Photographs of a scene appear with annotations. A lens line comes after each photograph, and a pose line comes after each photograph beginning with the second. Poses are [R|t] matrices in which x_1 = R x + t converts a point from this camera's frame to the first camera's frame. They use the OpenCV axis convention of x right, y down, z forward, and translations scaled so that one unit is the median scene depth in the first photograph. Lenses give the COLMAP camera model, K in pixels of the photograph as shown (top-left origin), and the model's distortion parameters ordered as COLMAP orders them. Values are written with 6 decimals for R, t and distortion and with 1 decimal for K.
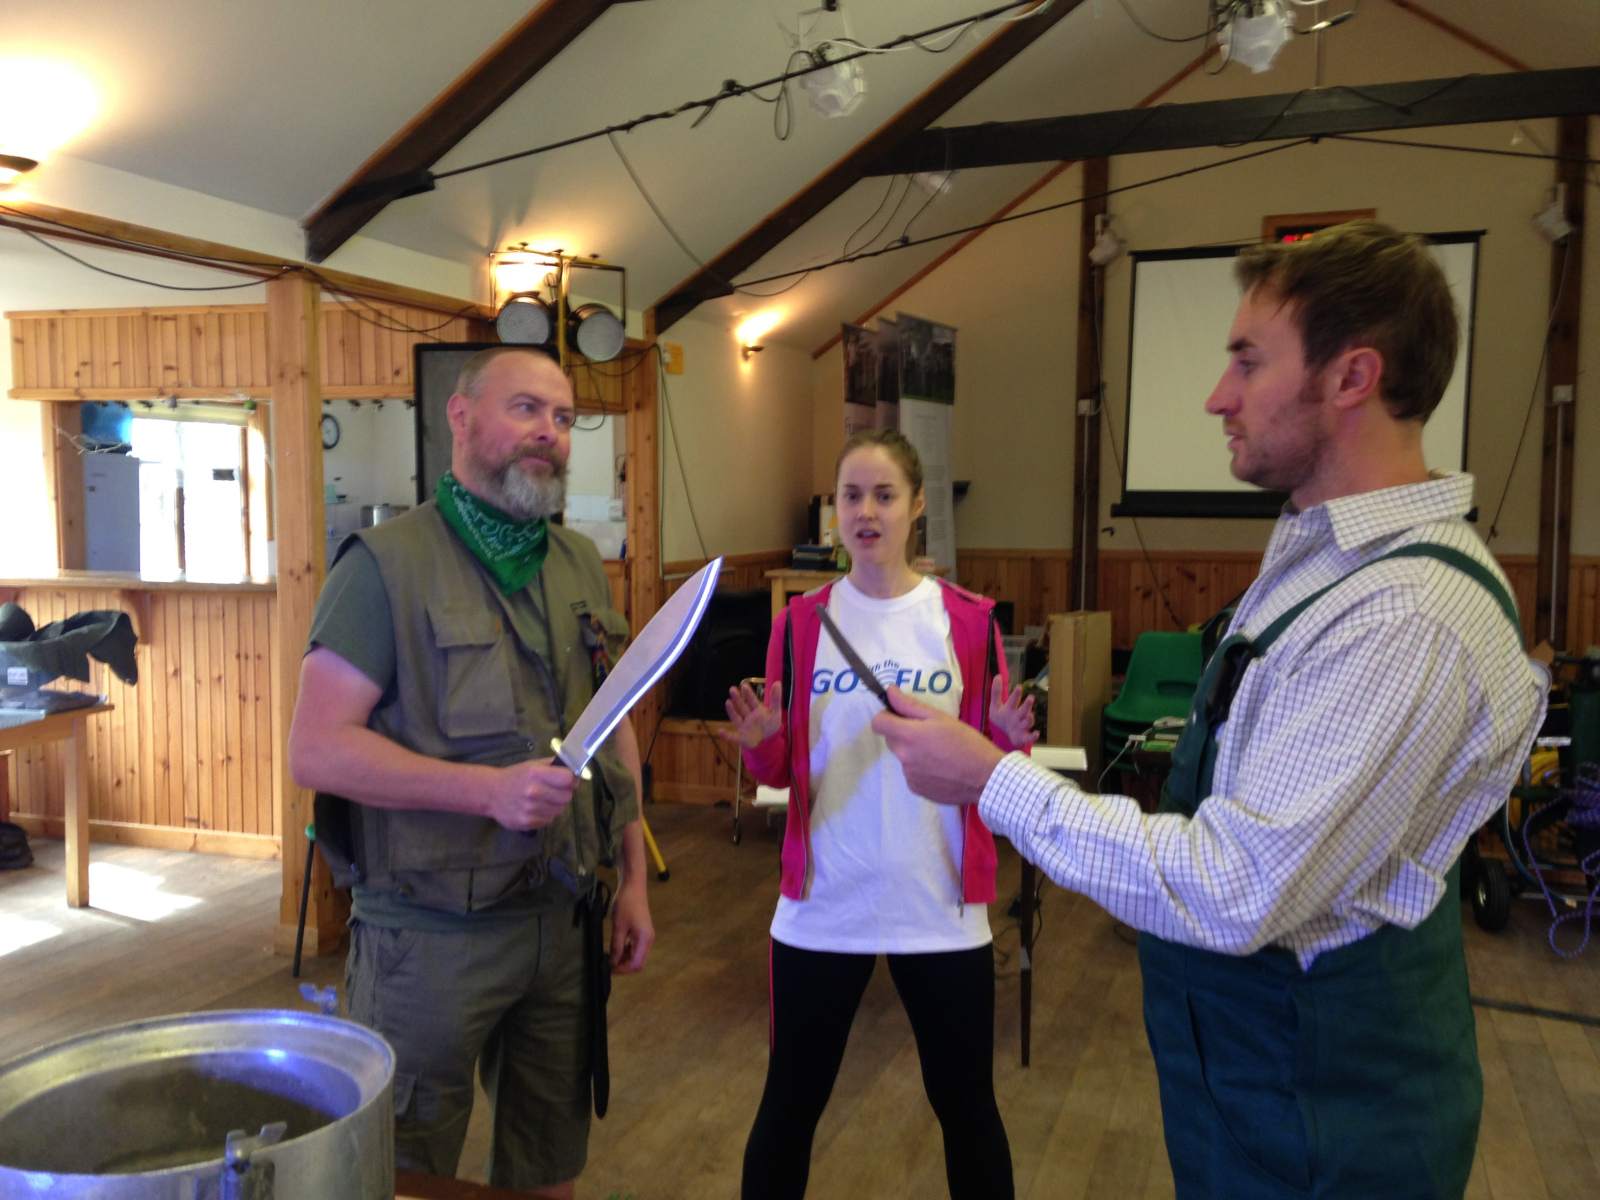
lens RADIAL K [[1444.8, 0, 800.0], [0, 1444.8, 600.0], [0, 0, 1]] dist [0.202752, -0.333625]
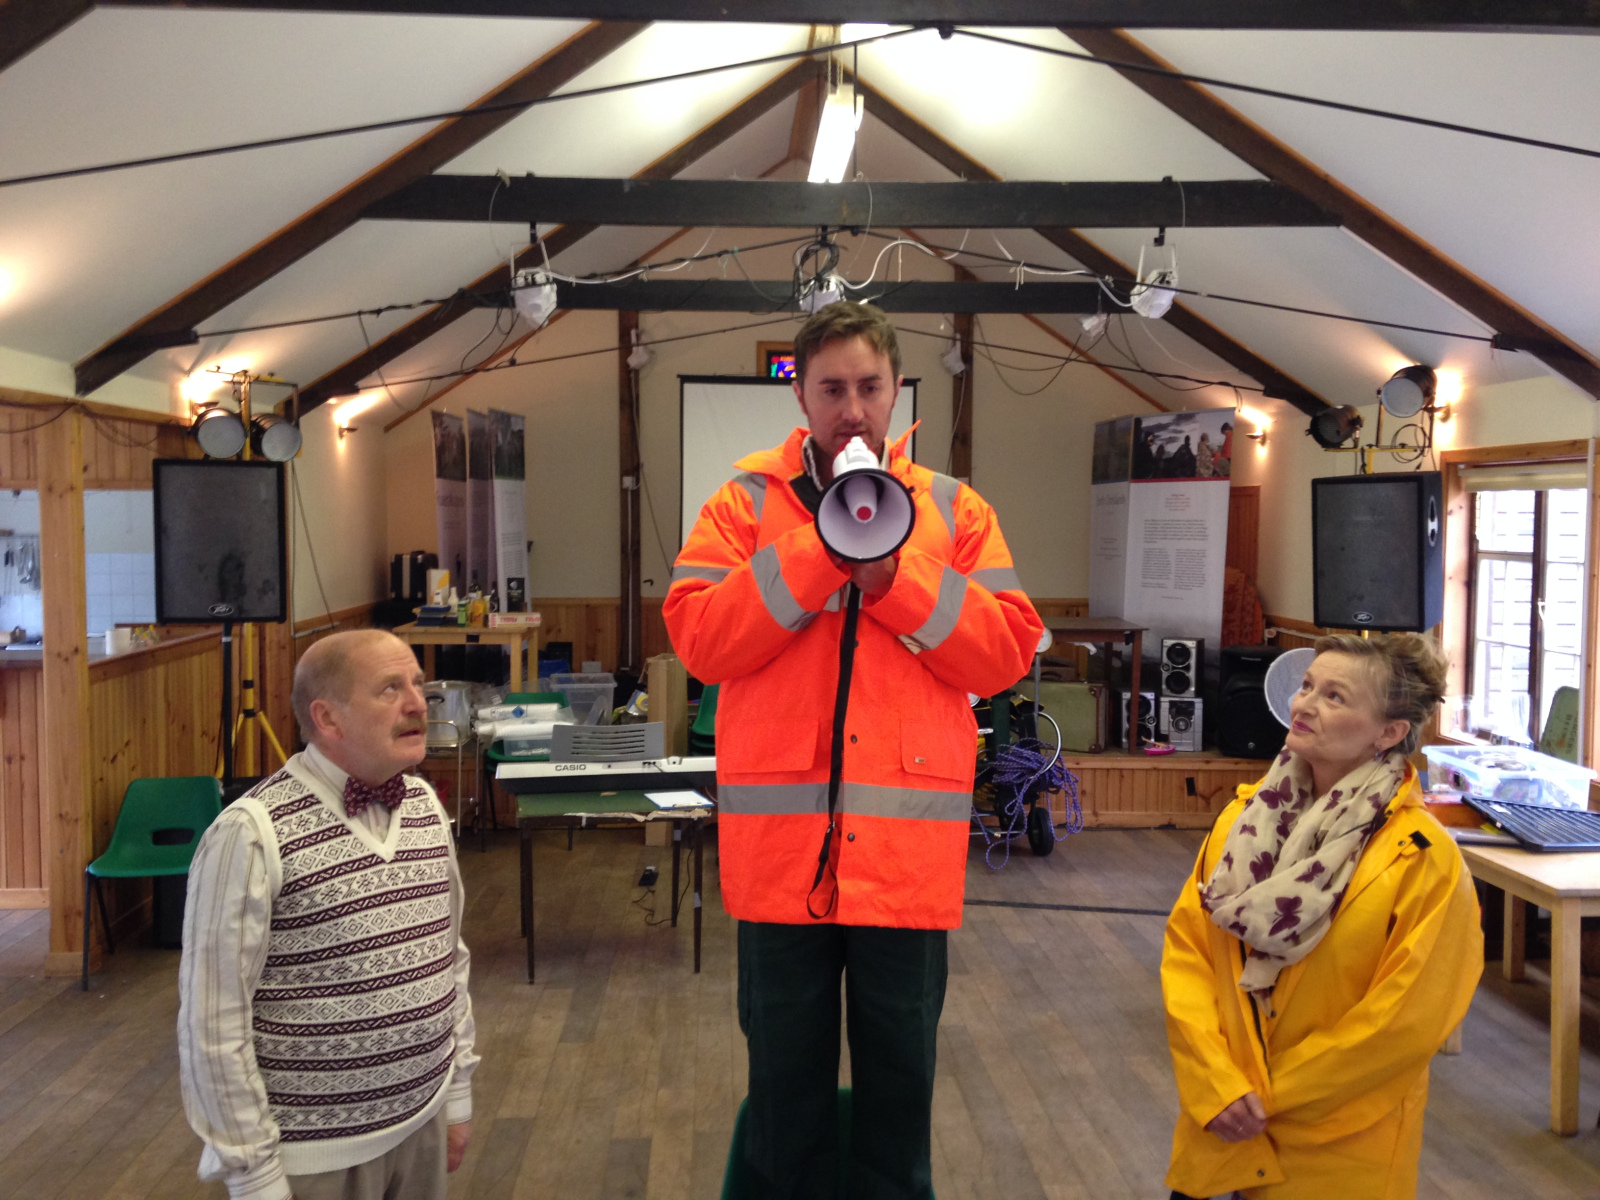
lens RADIAL K [[1444.8, 0, 800.0], [0, 1444.8, 600.0], [0, 0, 1]] dist [0.202752, -0.333625]
pose [[0.924156, -0.023195, 0.381311, -0.167656], [0.027032, 0.999623, -0.004707, -0.027457], [-0.381058, 0.014658, 0.924435, -0.225289]]
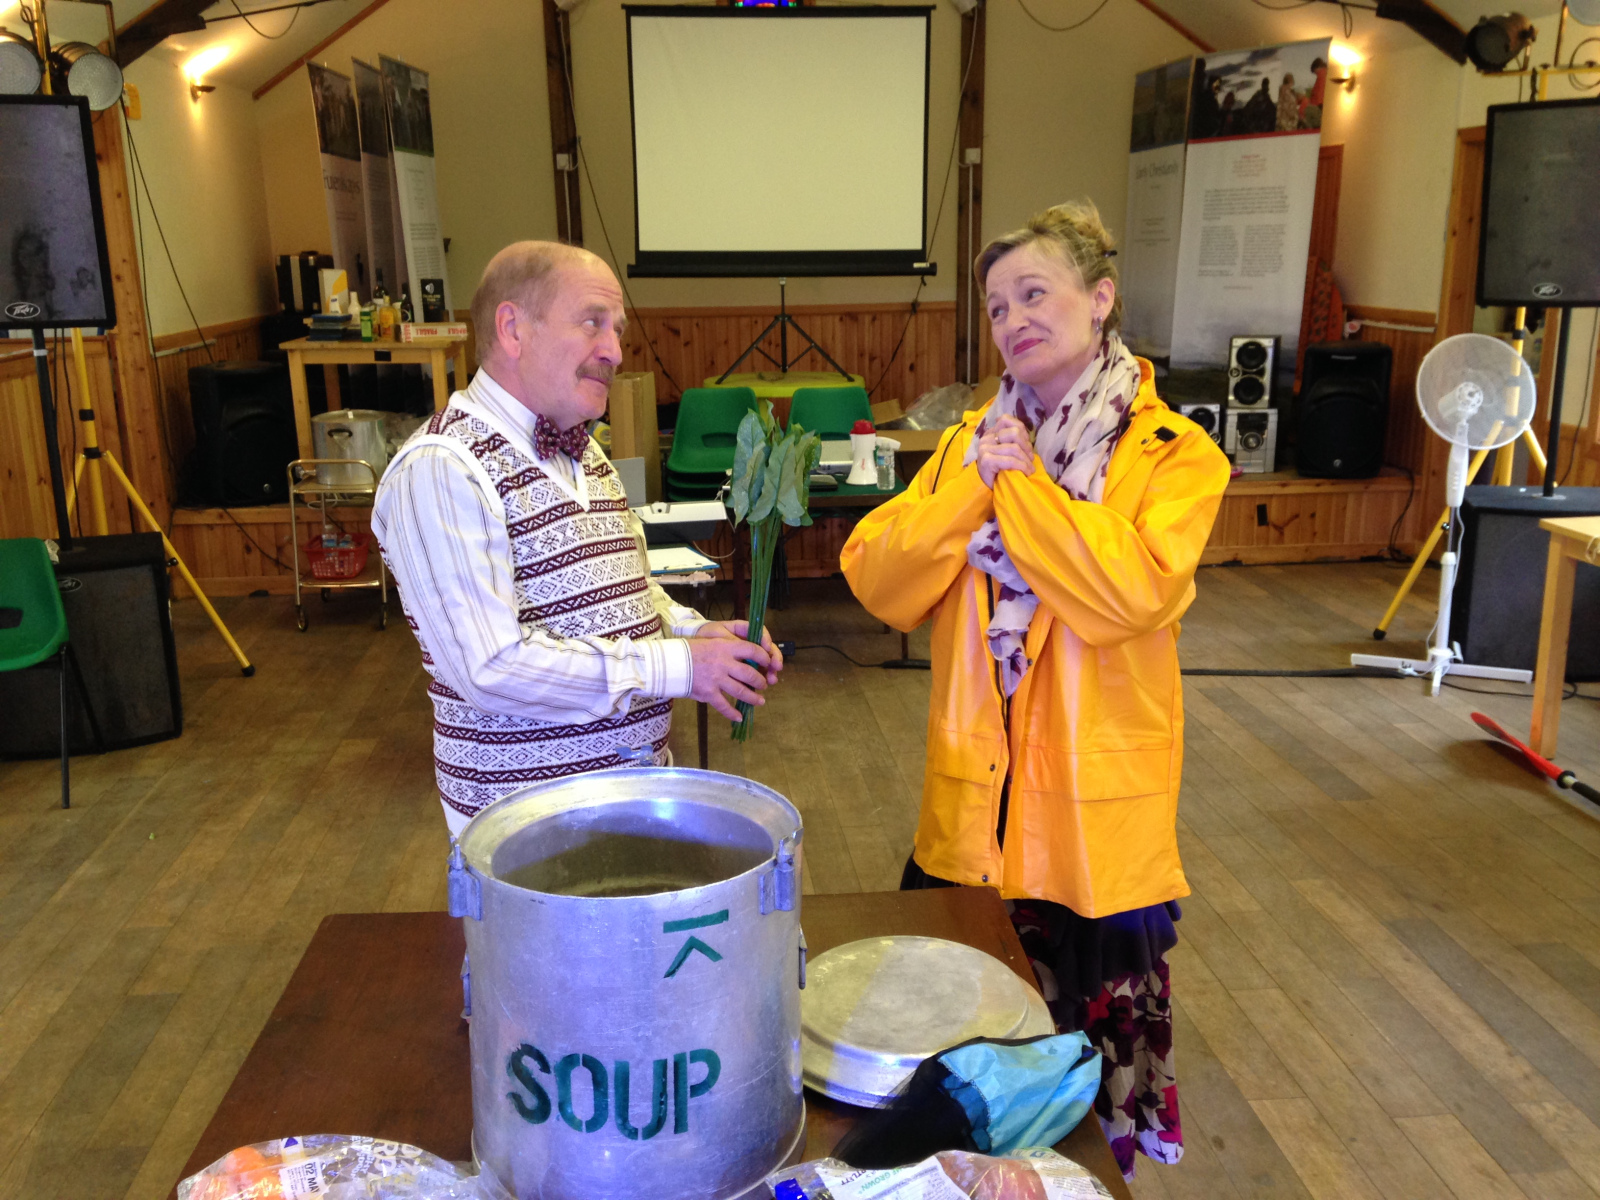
lens RADIAL K [[1444.8, 0, 800.0], [0, 1444.8, 600.0], [0, 0, 1]] dist [0.202752, -0.333625]
pose [[0.905974, -0.119328, 0.406167, -0.123604], [0.049001, 0.982561, 0.179369, -0.011646], [-0.420488, -0.142601, 0.896022, -0.019595]]
